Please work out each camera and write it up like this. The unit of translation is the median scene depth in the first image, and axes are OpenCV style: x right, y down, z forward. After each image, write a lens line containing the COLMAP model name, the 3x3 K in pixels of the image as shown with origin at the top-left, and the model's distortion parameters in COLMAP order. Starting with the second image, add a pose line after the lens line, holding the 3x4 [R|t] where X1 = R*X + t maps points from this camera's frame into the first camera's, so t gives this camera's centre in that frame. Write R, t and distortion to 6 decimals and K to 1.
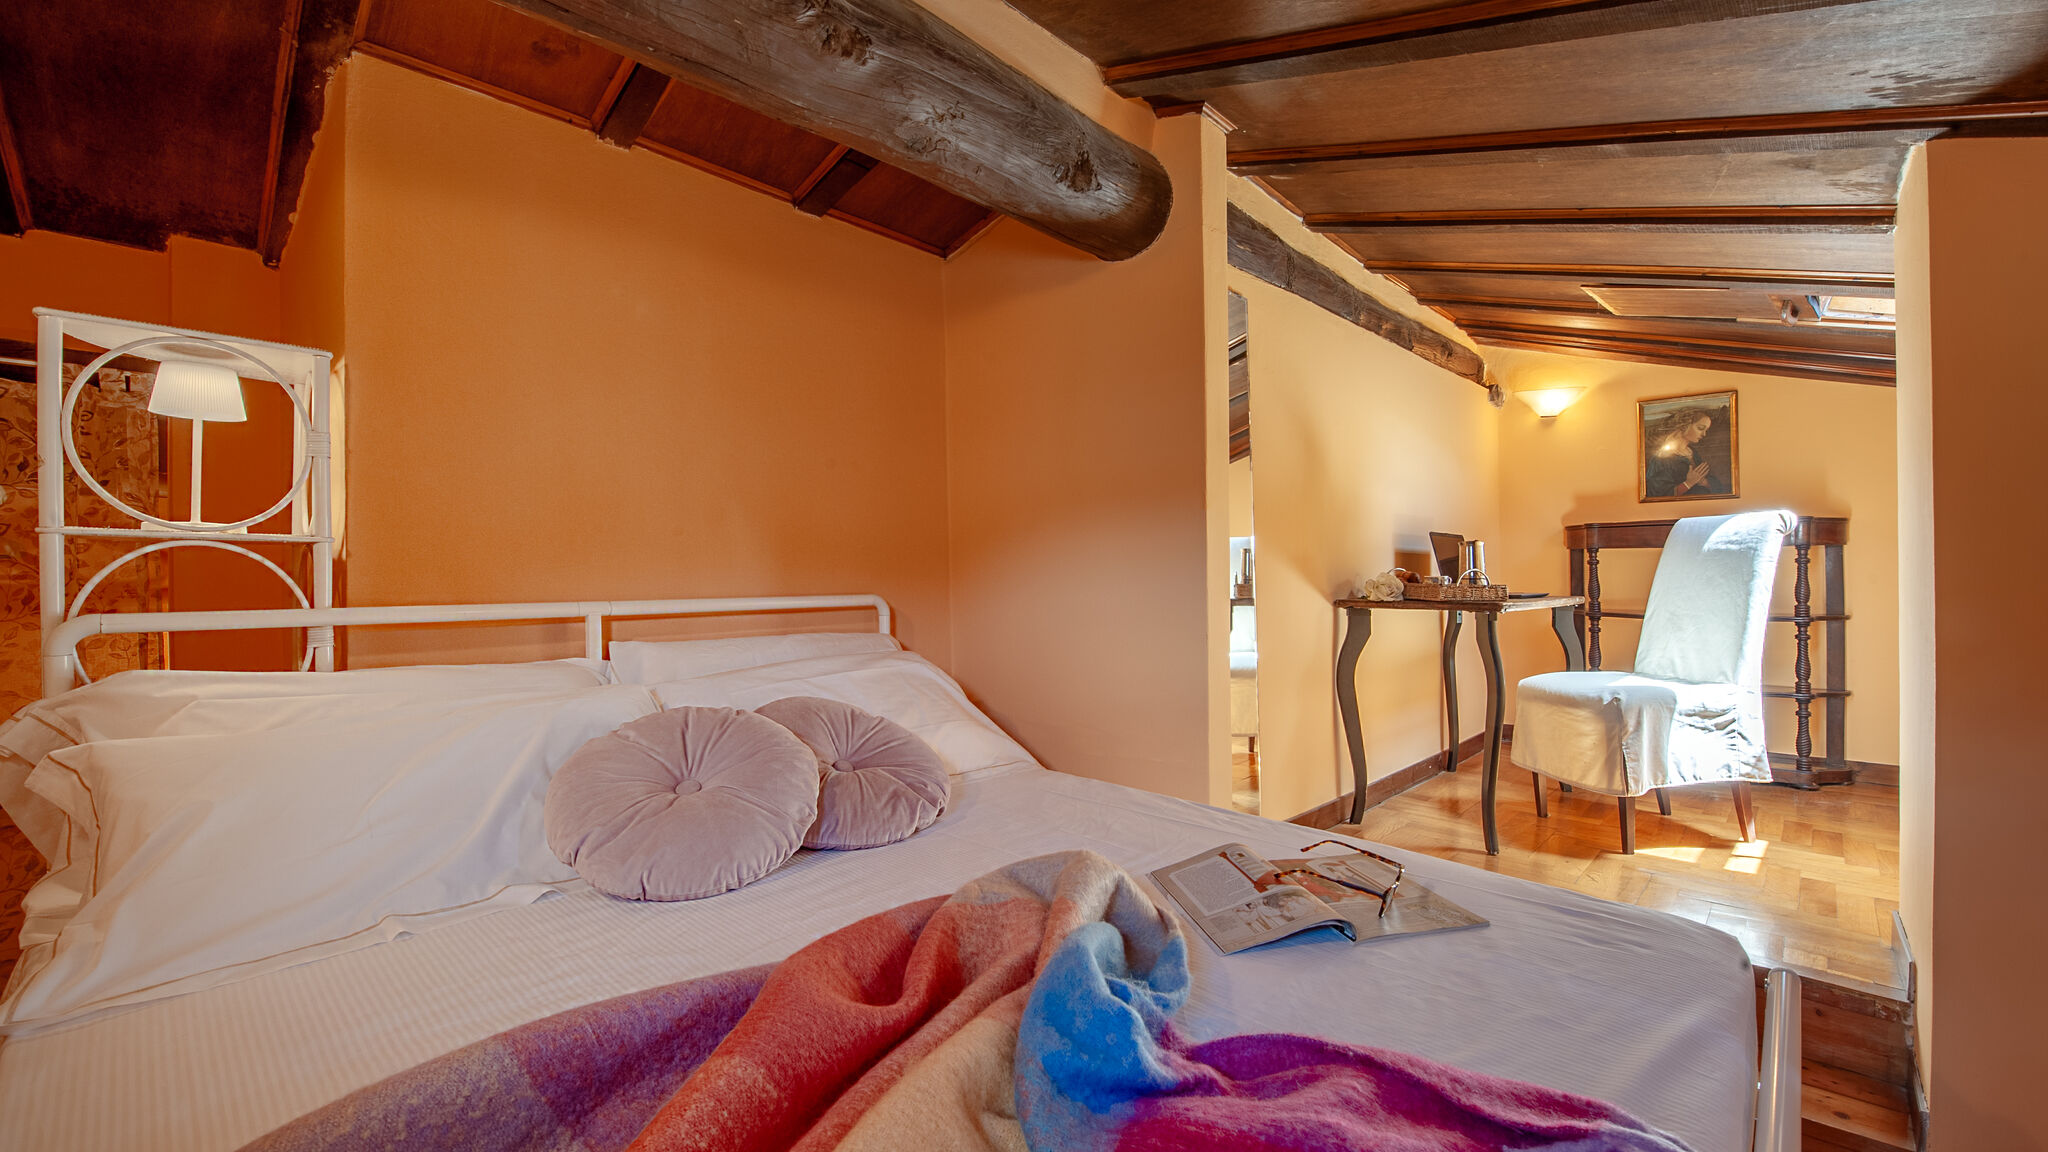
lens RADIAL K [[829.9, 0, 1029.7], [0, 829.9, 556.7], [0, 0, 1]] dist [-0.001501, -0.007782]
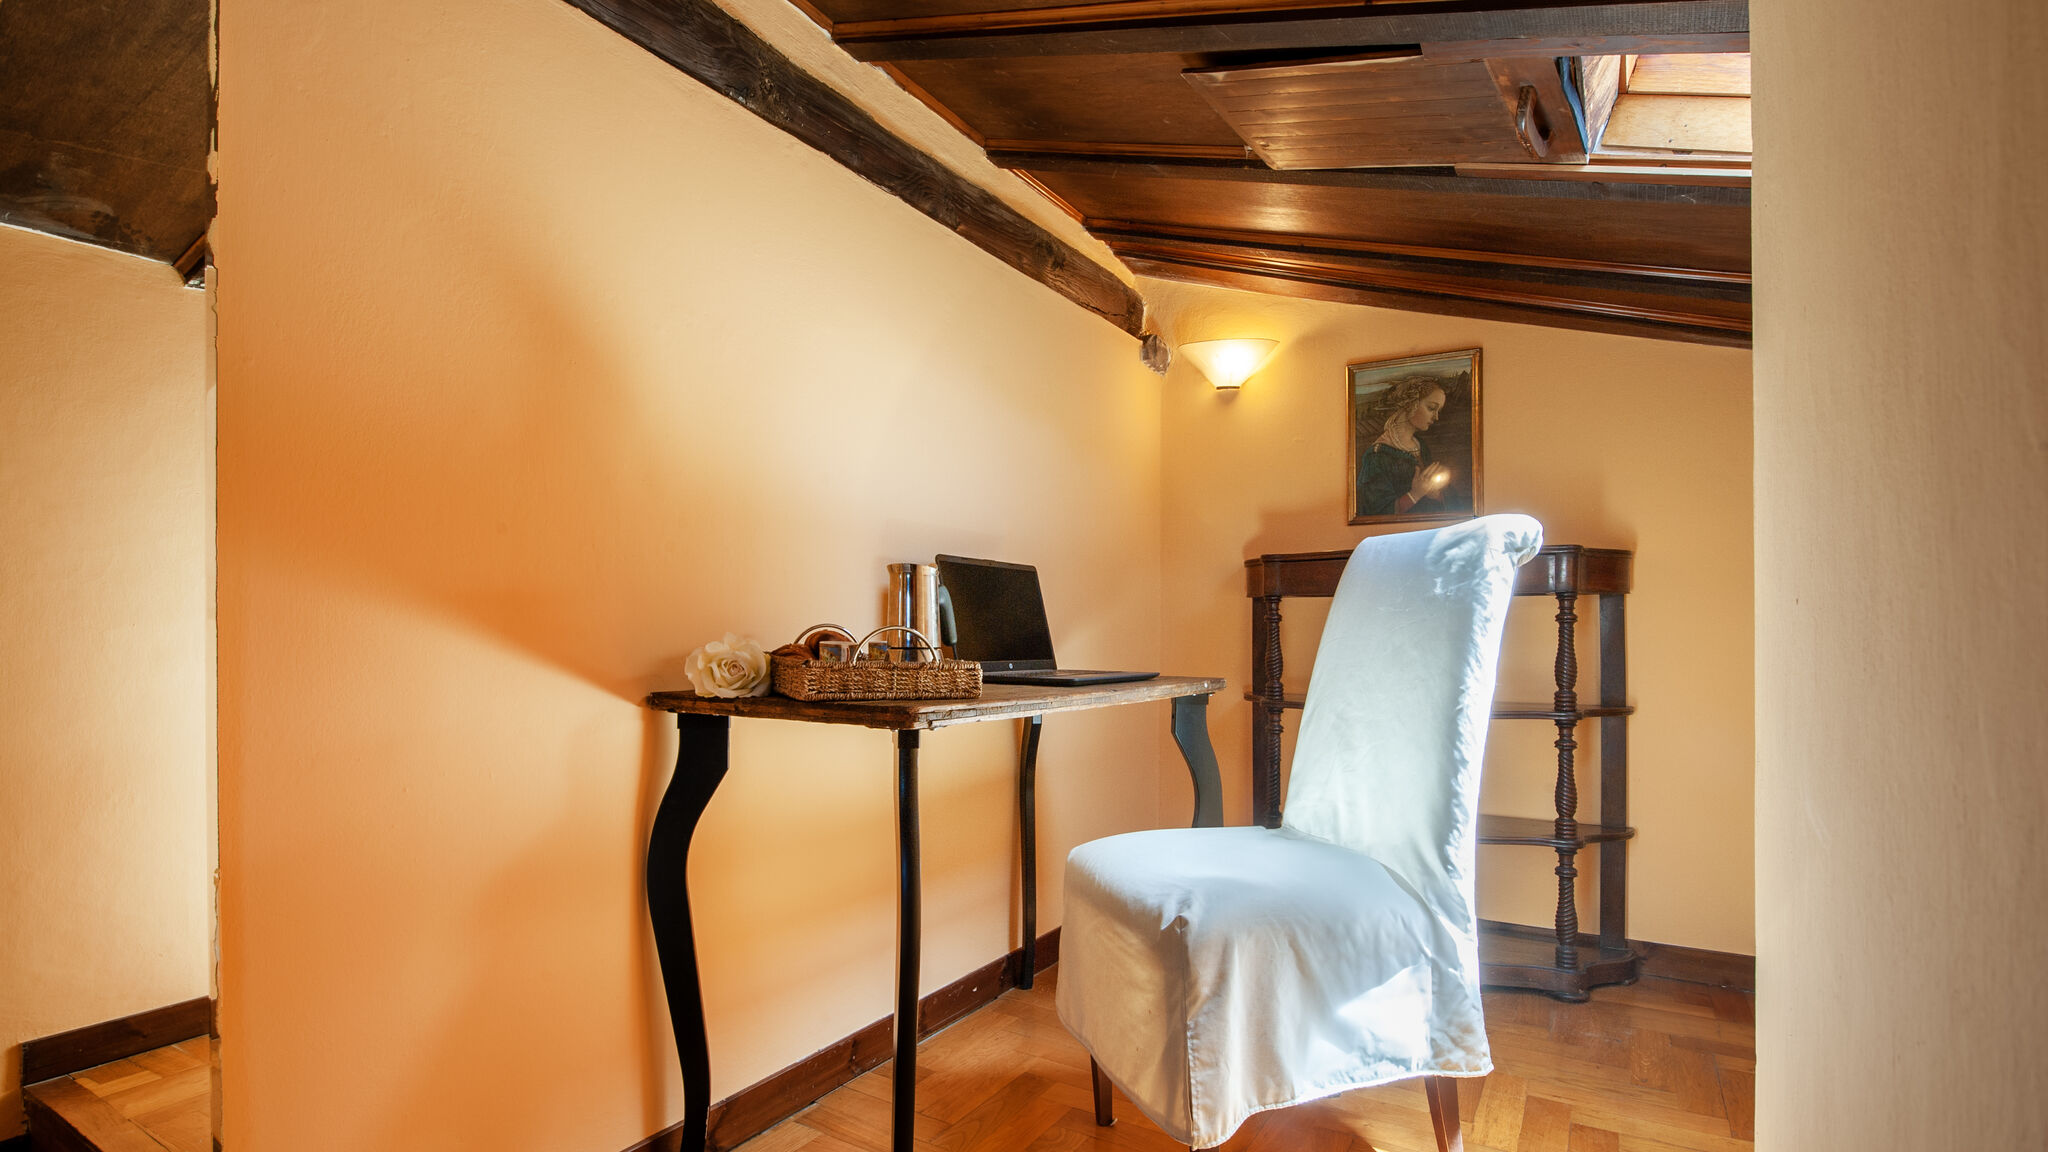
lens RADIAL K [[956.8, 0, 1019.5], [0, 956.8, 604.1], [0, 0, 1]] dist [-0.002067, -0.000113]
pose [[0.977586, 0.013738, 0.210090, 0.363502], [-0.012222, 0.999889, -0.008513, 0.004686], [-0.210183, 0.005754, 0.977645, 0.363196]]
